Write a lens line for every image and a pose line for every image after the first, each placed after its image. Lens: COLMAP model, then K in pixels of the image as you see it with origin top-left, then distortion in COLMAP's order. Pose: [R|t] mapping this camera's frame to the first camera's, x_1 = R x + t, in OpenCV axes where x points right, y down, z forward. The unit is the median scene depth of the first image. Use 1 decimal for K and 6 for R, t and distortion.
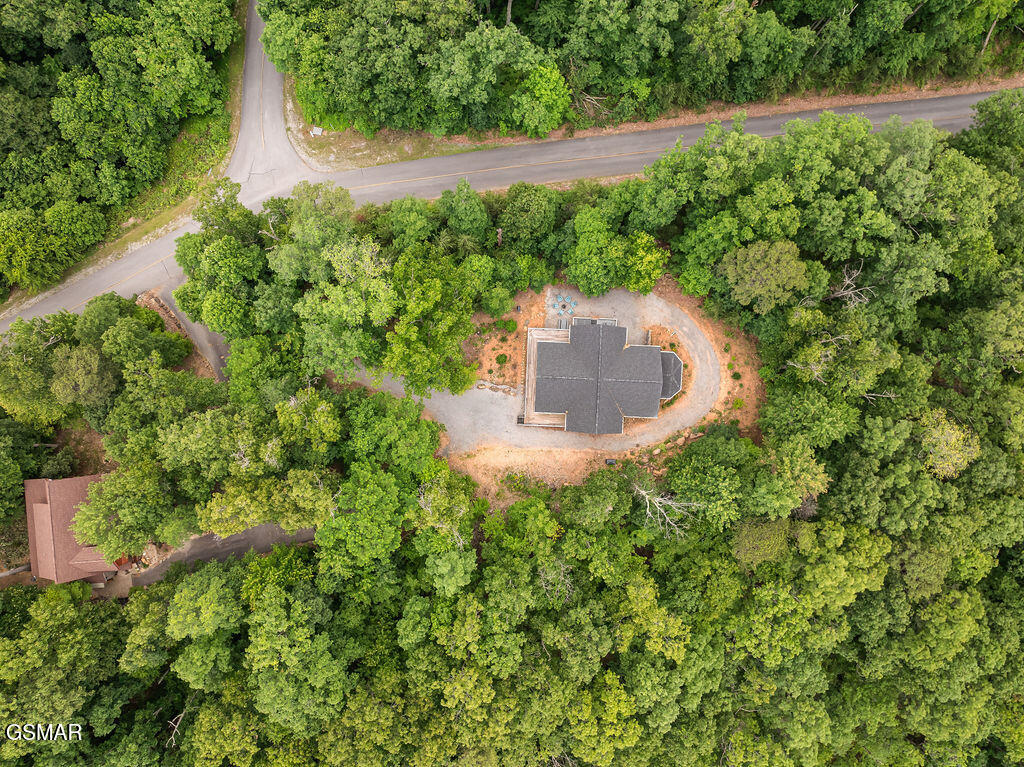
lens RADIAL K [[717.6, 0, 514.6], [0, 717.6, 377.0], [0, 0, 1]] dist [-0.037366, 0.037002]
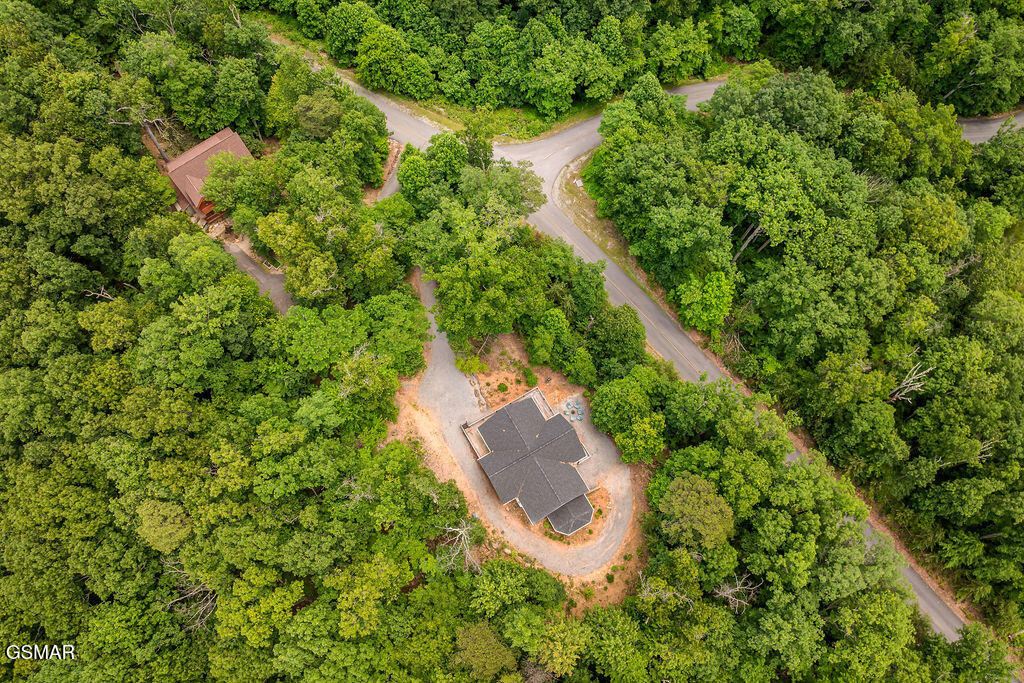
lens RADIAL K [[715.9, 0, 512.0], [0, 715.9, 341.5], [0, 0, 1]] dist [-0.004268, -0.001738]
pose [[0.540741, 0.789028, -0.291605, 0.271788], [-0.841031, 0.513849, -0.169194, 0.121189], [0.016342, 0.336739, 0.941456, -0.097375]]
